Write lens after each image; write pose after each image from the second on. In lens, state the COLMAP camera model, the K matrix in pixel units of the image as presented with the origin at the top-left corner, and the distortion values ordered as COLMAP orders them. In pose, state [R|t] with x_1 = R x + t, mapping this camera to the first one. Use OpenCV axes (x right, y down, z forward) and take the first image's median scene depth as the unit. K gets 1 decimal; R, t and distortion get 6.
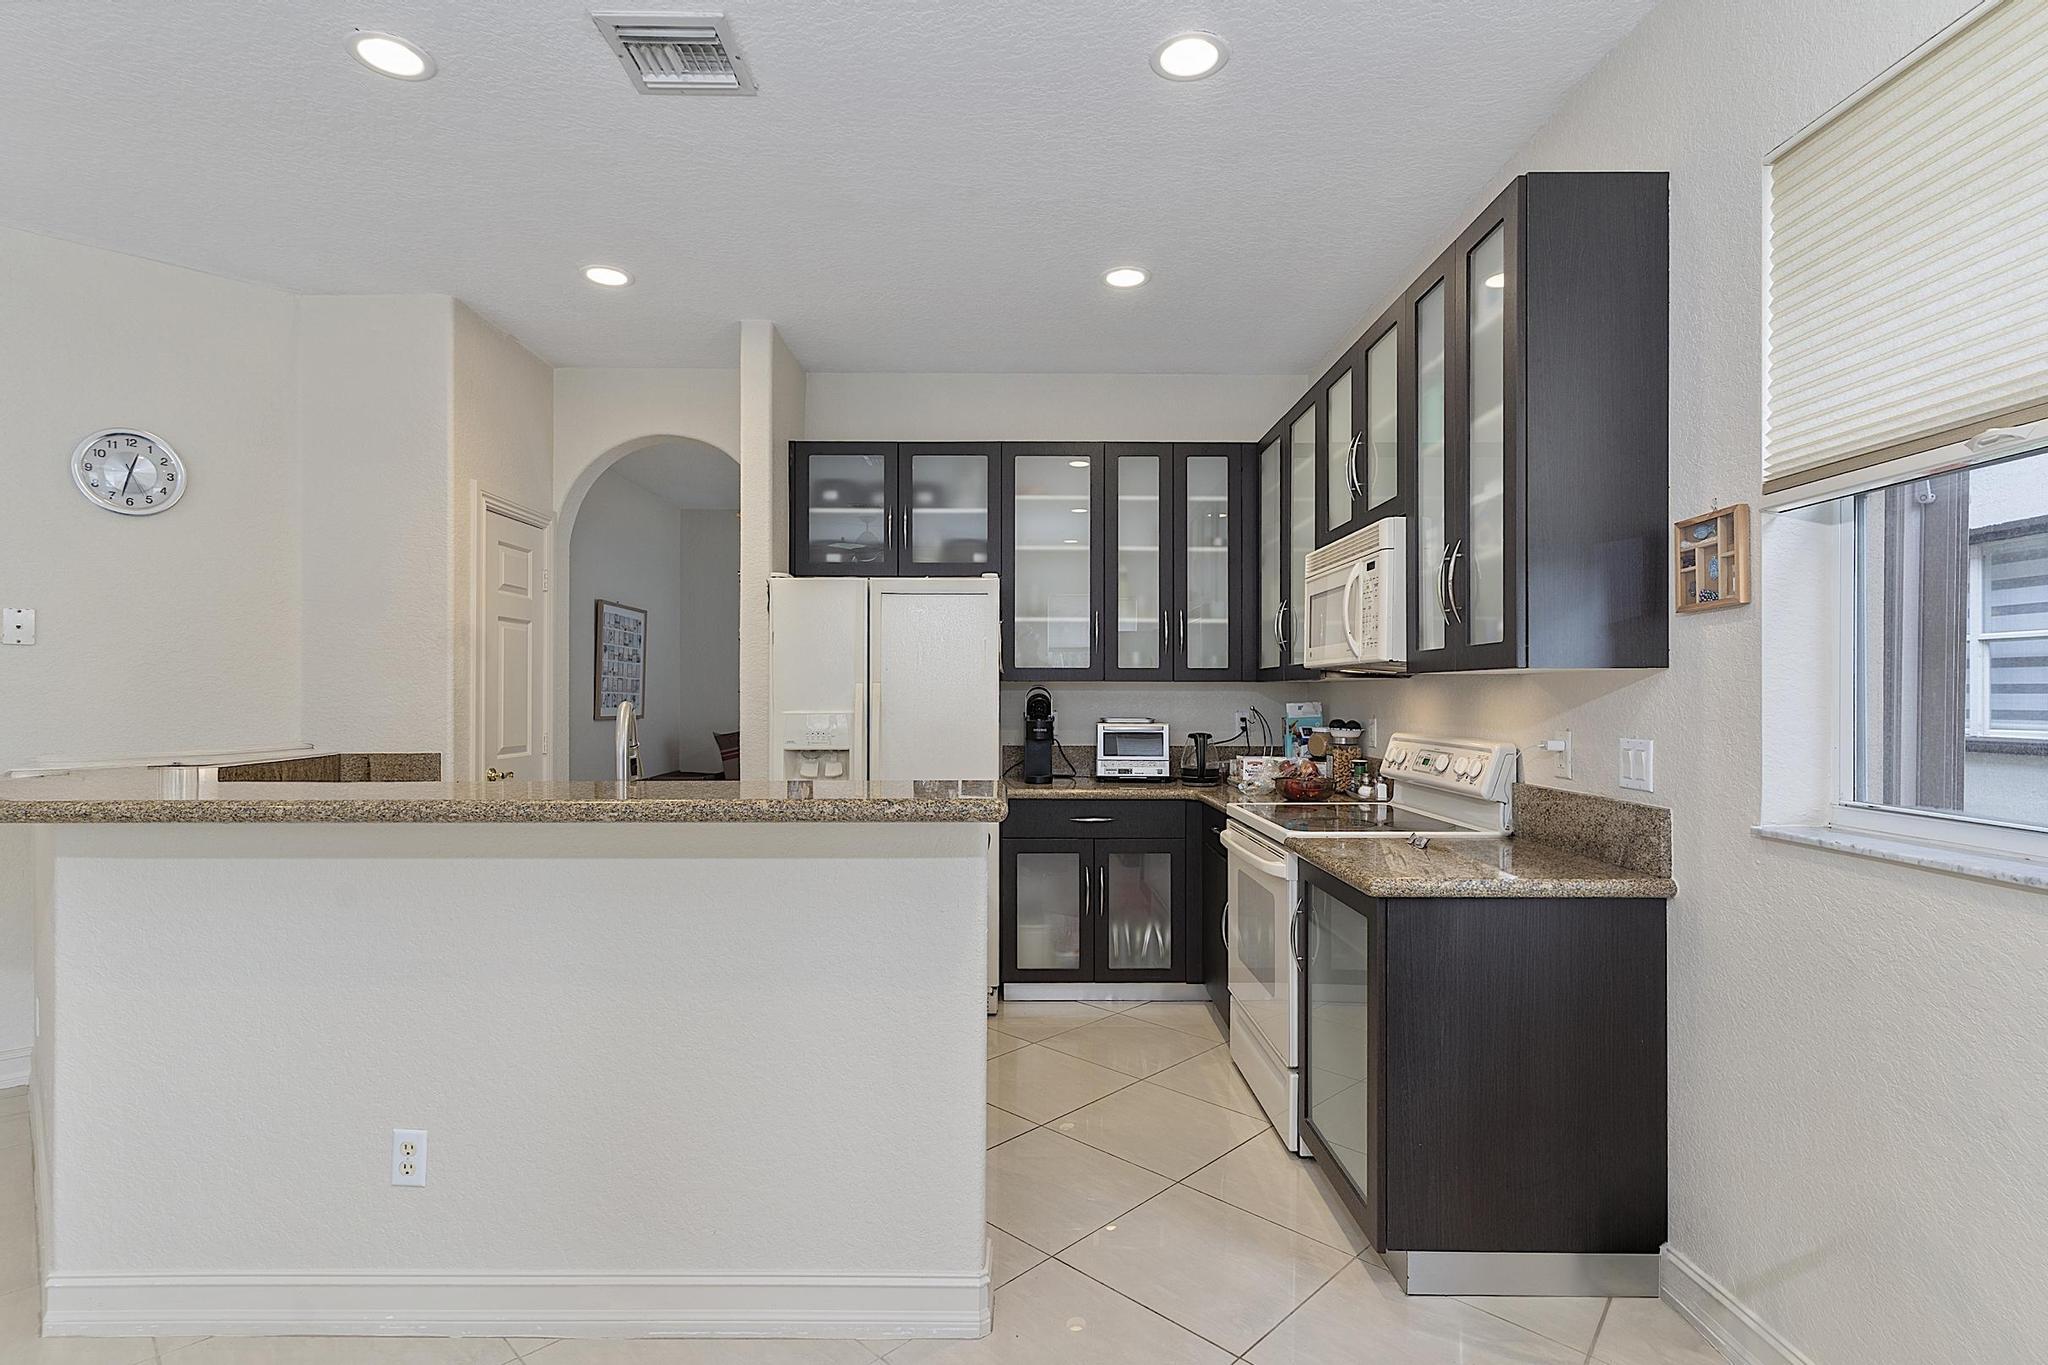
lens RADIAL K [[1048.4, 0, 1024.0], [0, 1048.4, 682.5], [0, 0, 1]] dist [-0.000684, -0.000027]
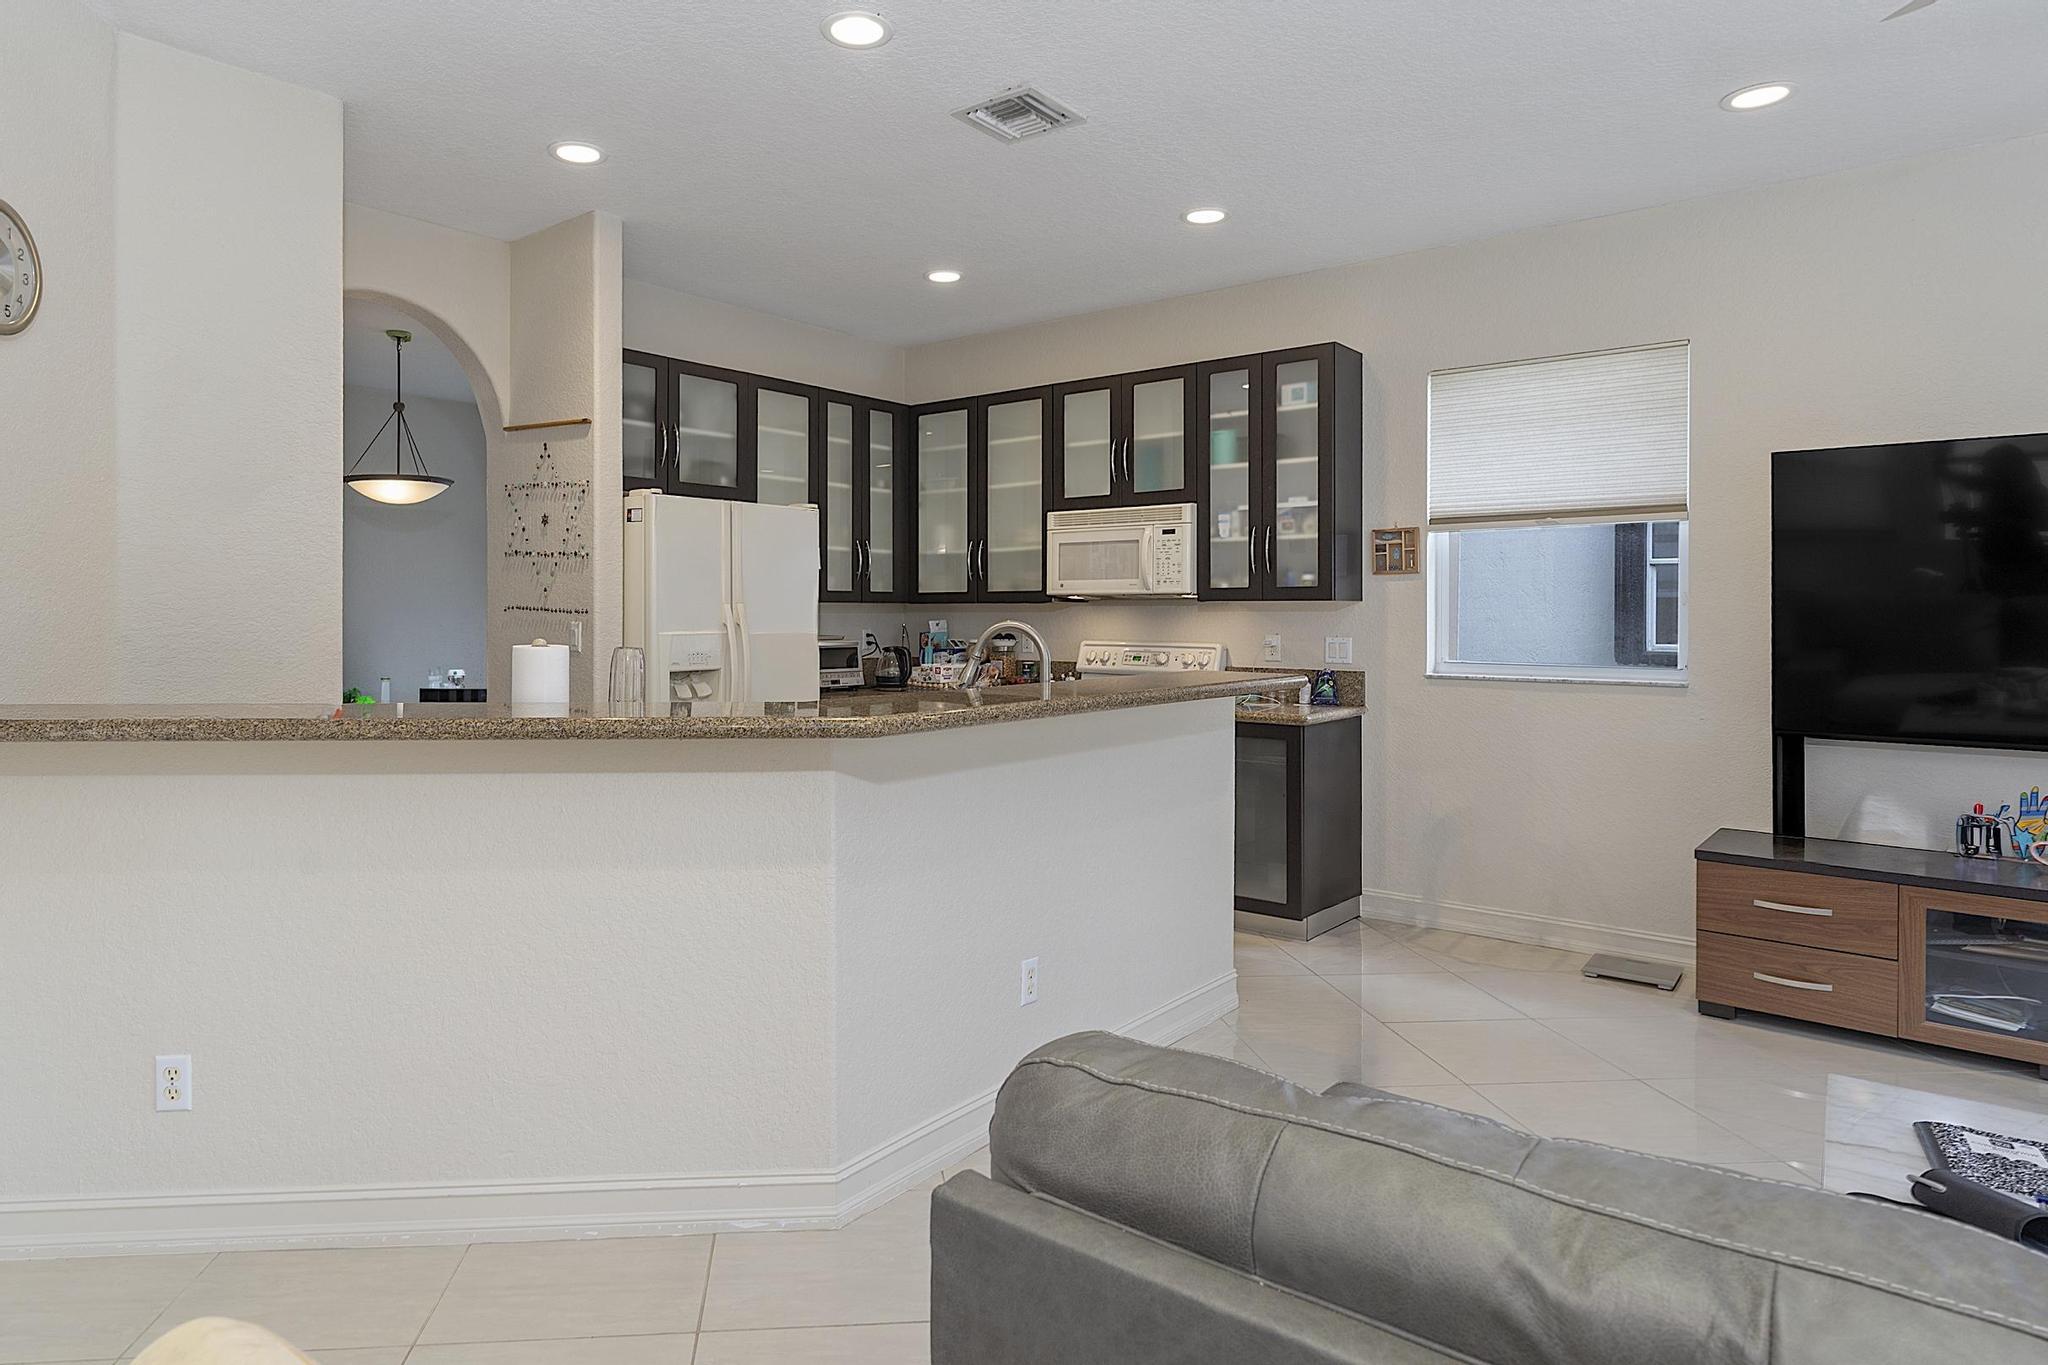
lens RADIAL K [[1175.8, 0, 1020.3], [0, 1175.8, 612.5], [0, 0, 1]] dist [-0.000835, 0.000697]
pose [[0.610302, 0.000544, 0.792169, -0.886328], [-0.009424, 0.999934, 0.006574, -0.000571], [-0.792113, -0.011478, 0.610267, 0.080942]]
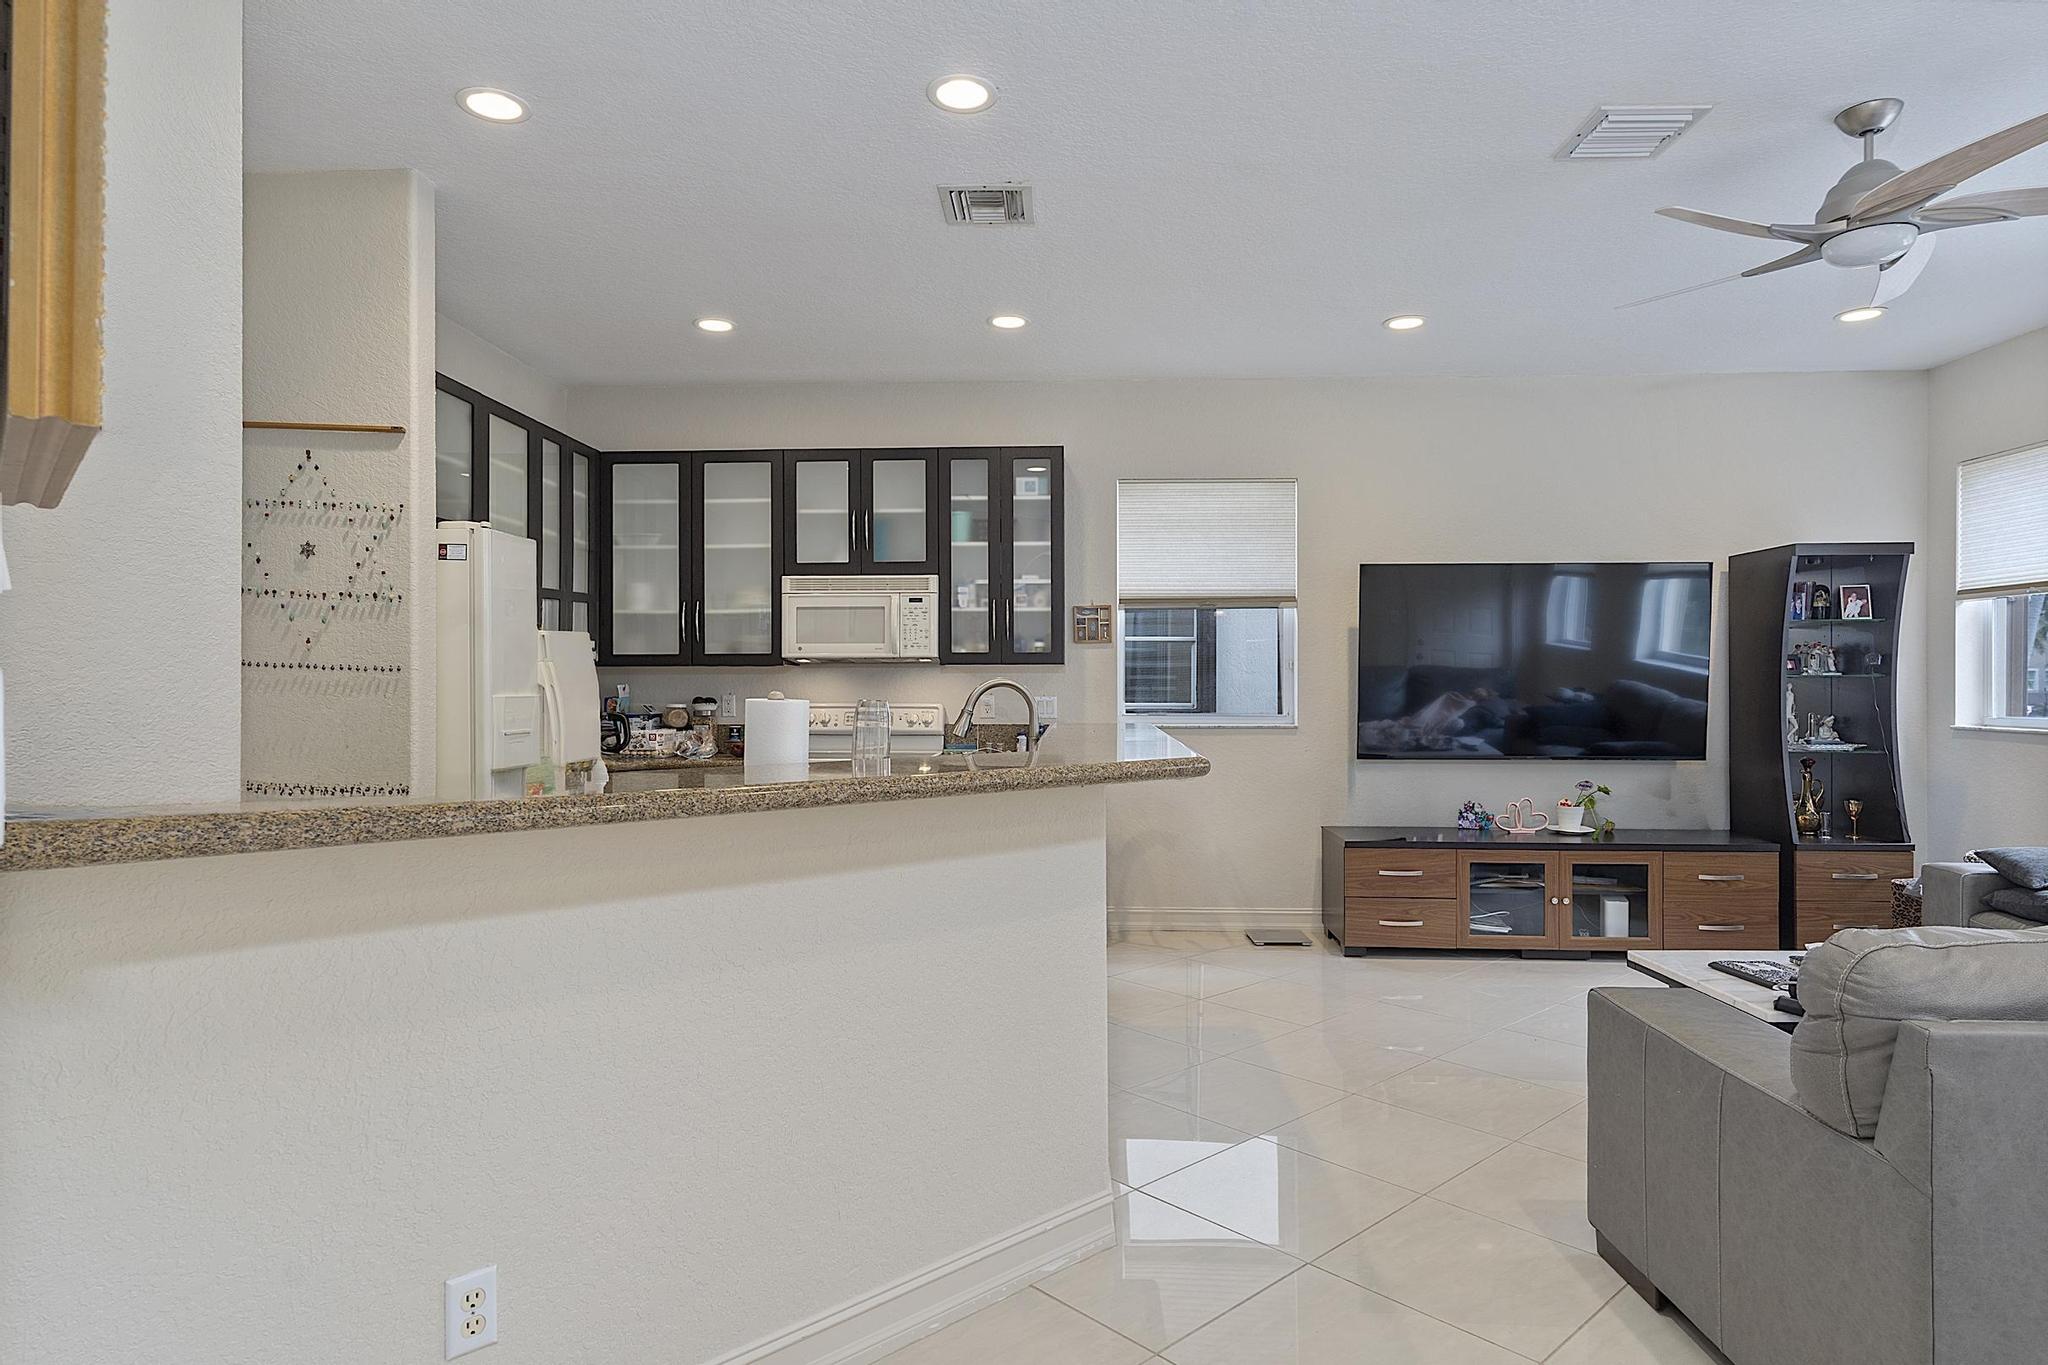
lens RADIAL K [[1107.0, 0, 1024.0], [0, 1107.0, 682.5], [0, 0, 1]] dist [-0.000267, 0.000606]
pose [[0.014483, 0.002893, 0.999891, -1.080995], [-0.007648, 0.999967, -0.002783, 0.018435], [-0.999866, -0.007607, 0.014504, 0.595331]]
